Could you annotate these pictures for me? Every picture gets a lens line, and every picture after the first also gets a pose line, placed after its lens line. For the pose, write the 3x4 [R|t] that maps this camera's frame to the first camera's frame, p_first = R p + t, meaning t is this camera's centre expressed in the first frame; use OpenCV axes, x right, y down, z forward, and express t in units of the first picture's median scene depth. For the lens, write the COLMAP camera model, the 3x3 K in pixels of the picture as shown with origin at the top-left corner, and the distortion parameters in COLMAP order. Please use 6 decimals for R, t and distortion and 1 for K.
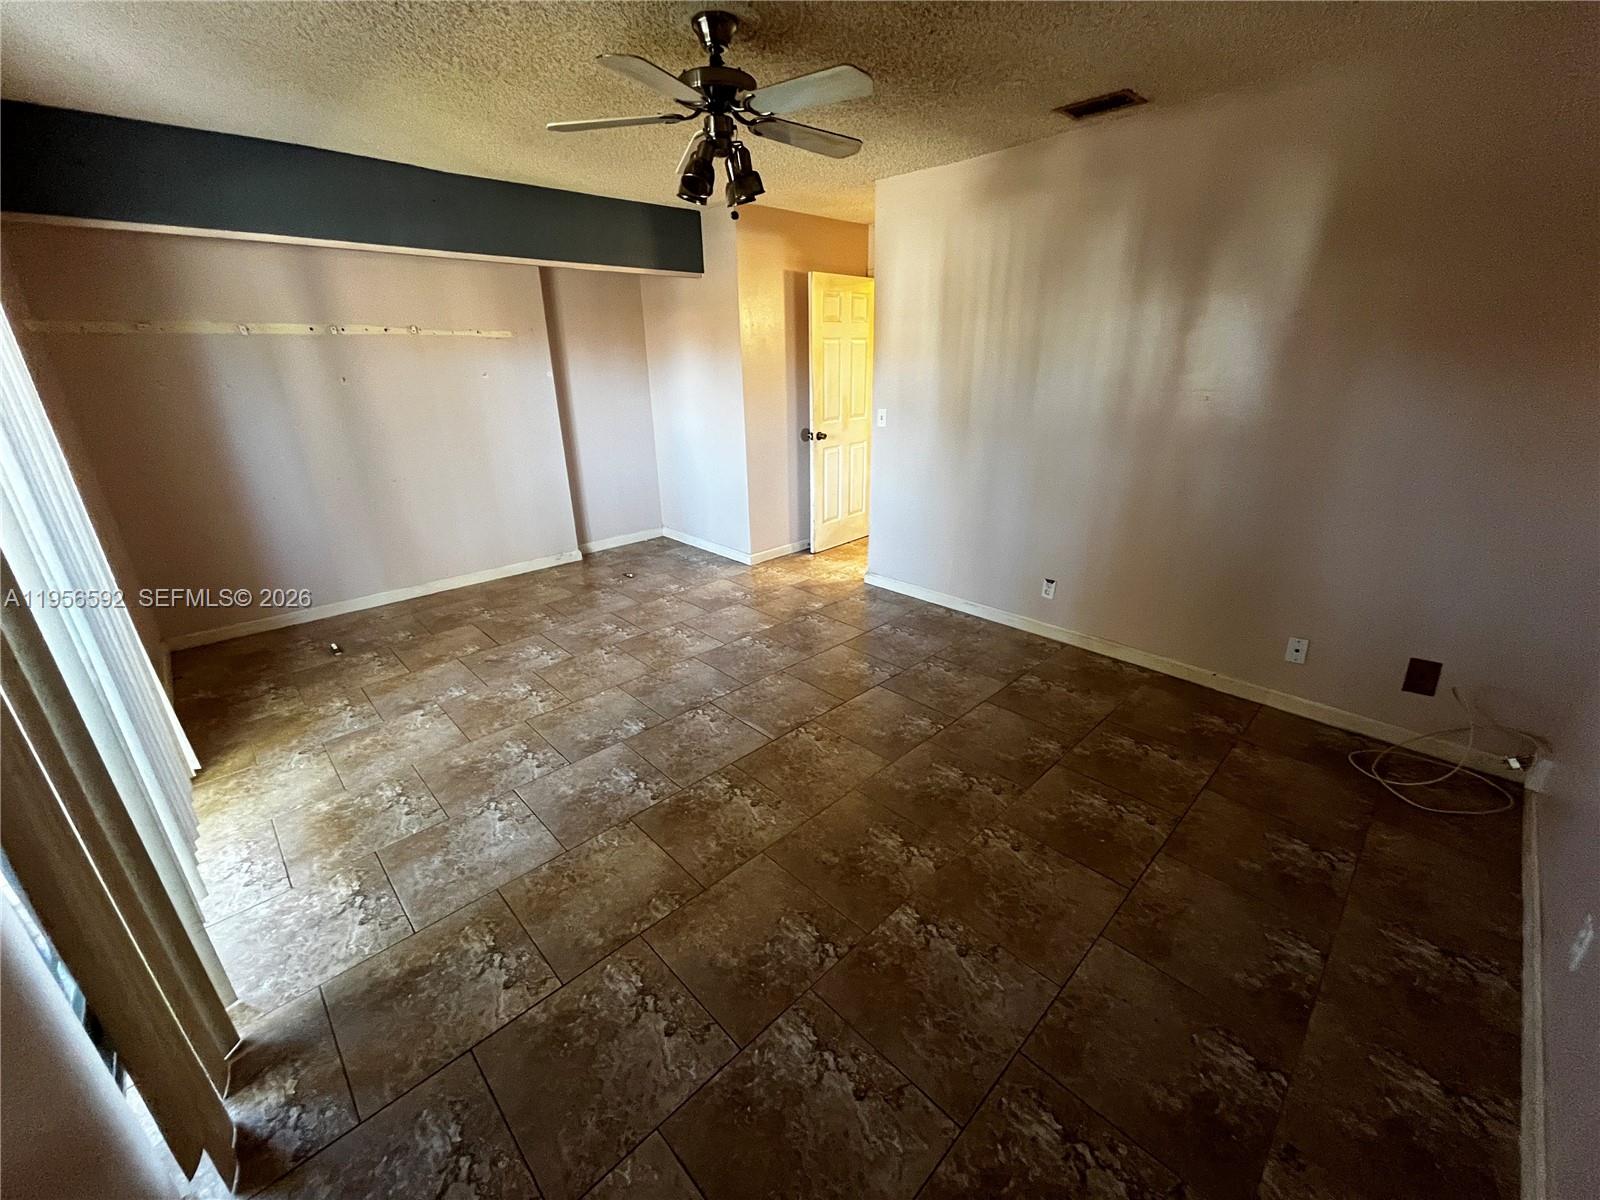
lens RADIAL K [[642.4, 0, 802.4], [0, 642.4, 598.6], [0, 0, 1]] dist [-0.002411, -0.000791]
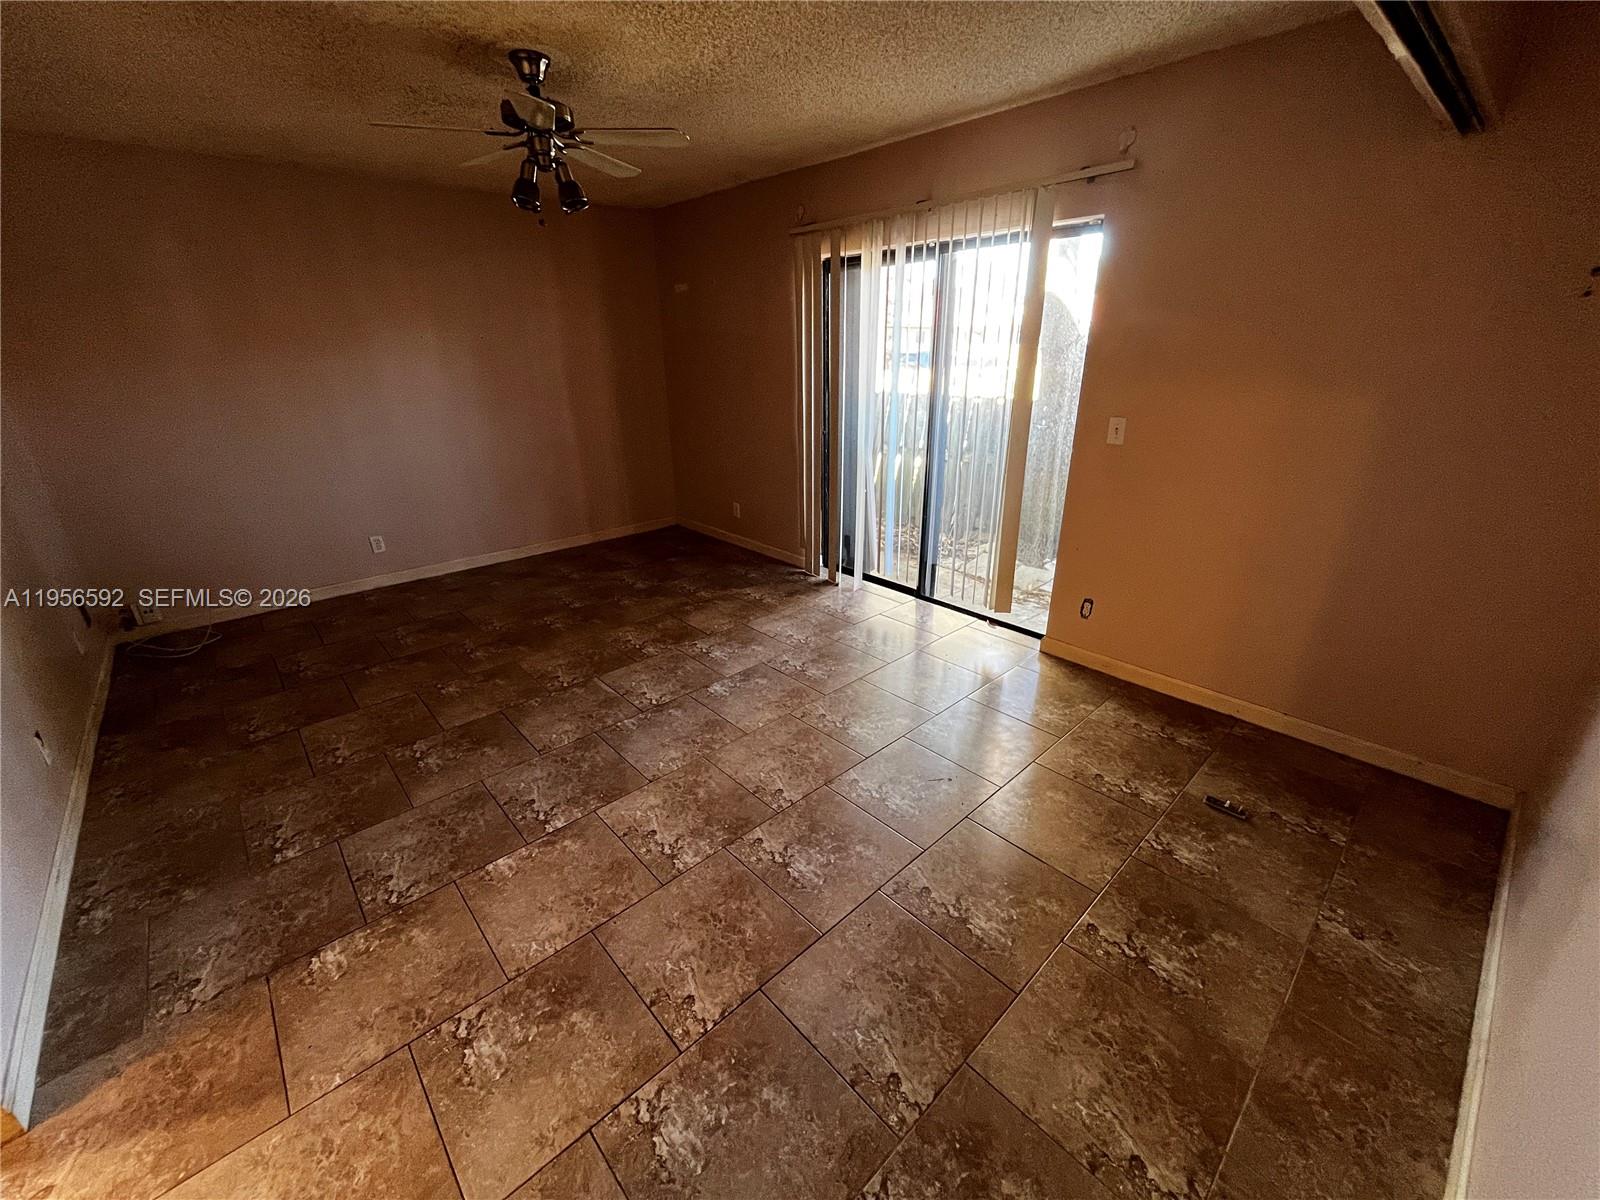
lens RADIAL K [[642.4, 0, 802.4], [0, 642.4, 598.6], [0, 0, 1]] dist [-0.002411, -0.000791]
pose [[-0.999517, 0.014711, 0.027371, -0.421597], [0.029349, 0.736296, 0.676023, -0.611343], [-0.010209, 0.676500, -0.736372, 1.635468]]
